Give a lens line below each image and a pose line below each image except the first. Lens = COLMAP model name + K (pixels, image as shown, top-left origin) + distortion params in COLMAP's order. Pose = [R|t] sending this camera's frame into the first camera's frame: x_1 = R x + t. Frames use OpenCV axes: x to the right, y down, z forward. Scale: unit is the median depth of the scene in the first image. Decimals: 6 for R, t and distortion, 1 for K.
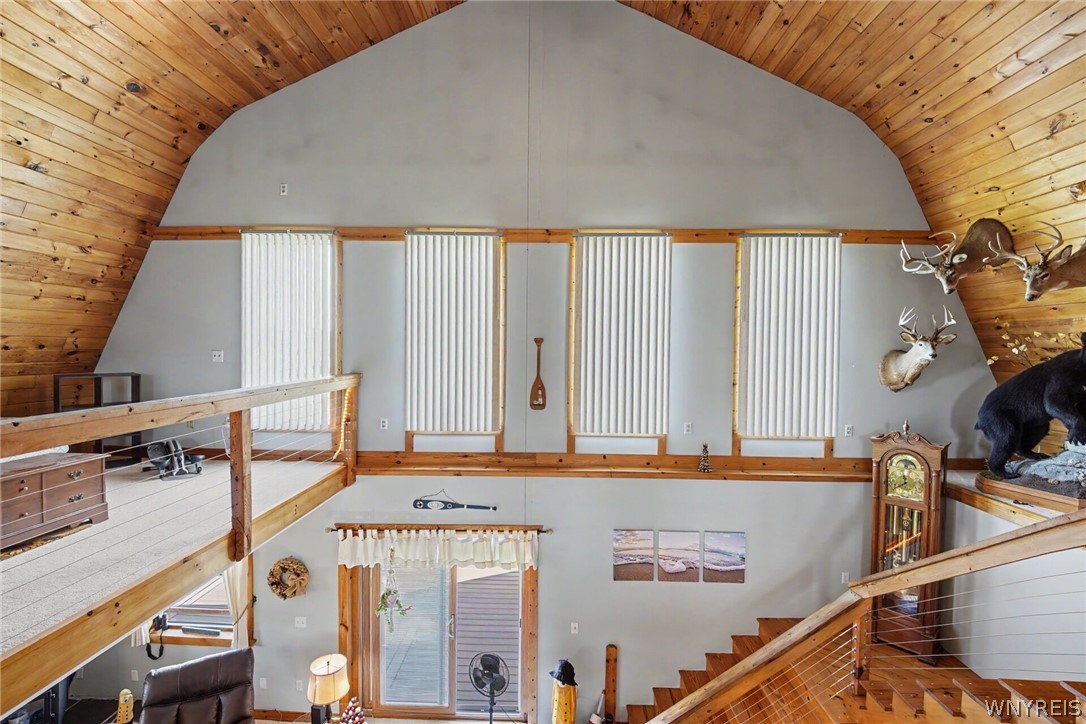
lens RADIAL K [[496.1, 0, 547.9], [0, 496.1, 352.0], [0, 0, 1]] dist [0.002573, -0.000442]
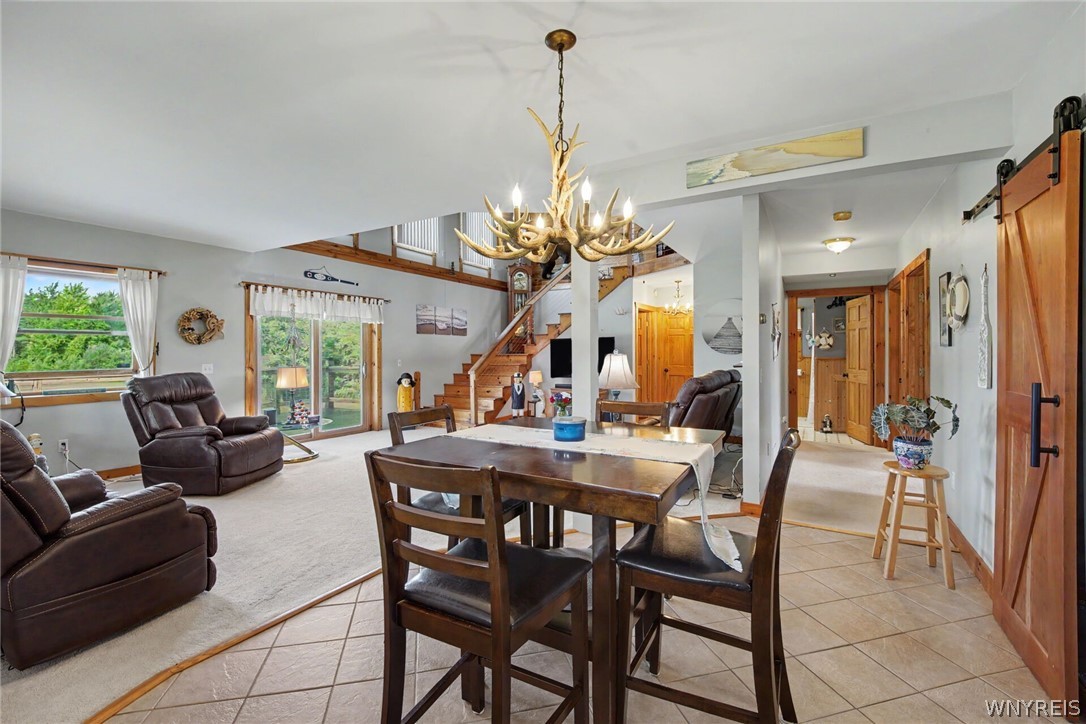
lens RADIAL K [[451.5, 0, 551.0], [0, 451.5, 359.3], [0, 0, 1]] dist [-0.009241, -0.001599]
pose [[0.467791, -0.021127, 0.883586, -1.051457], [0.024432, 0.999641, 0.010967, 0.546561], [-0.883501, 0.016457, 0.468140, -0.152932]]
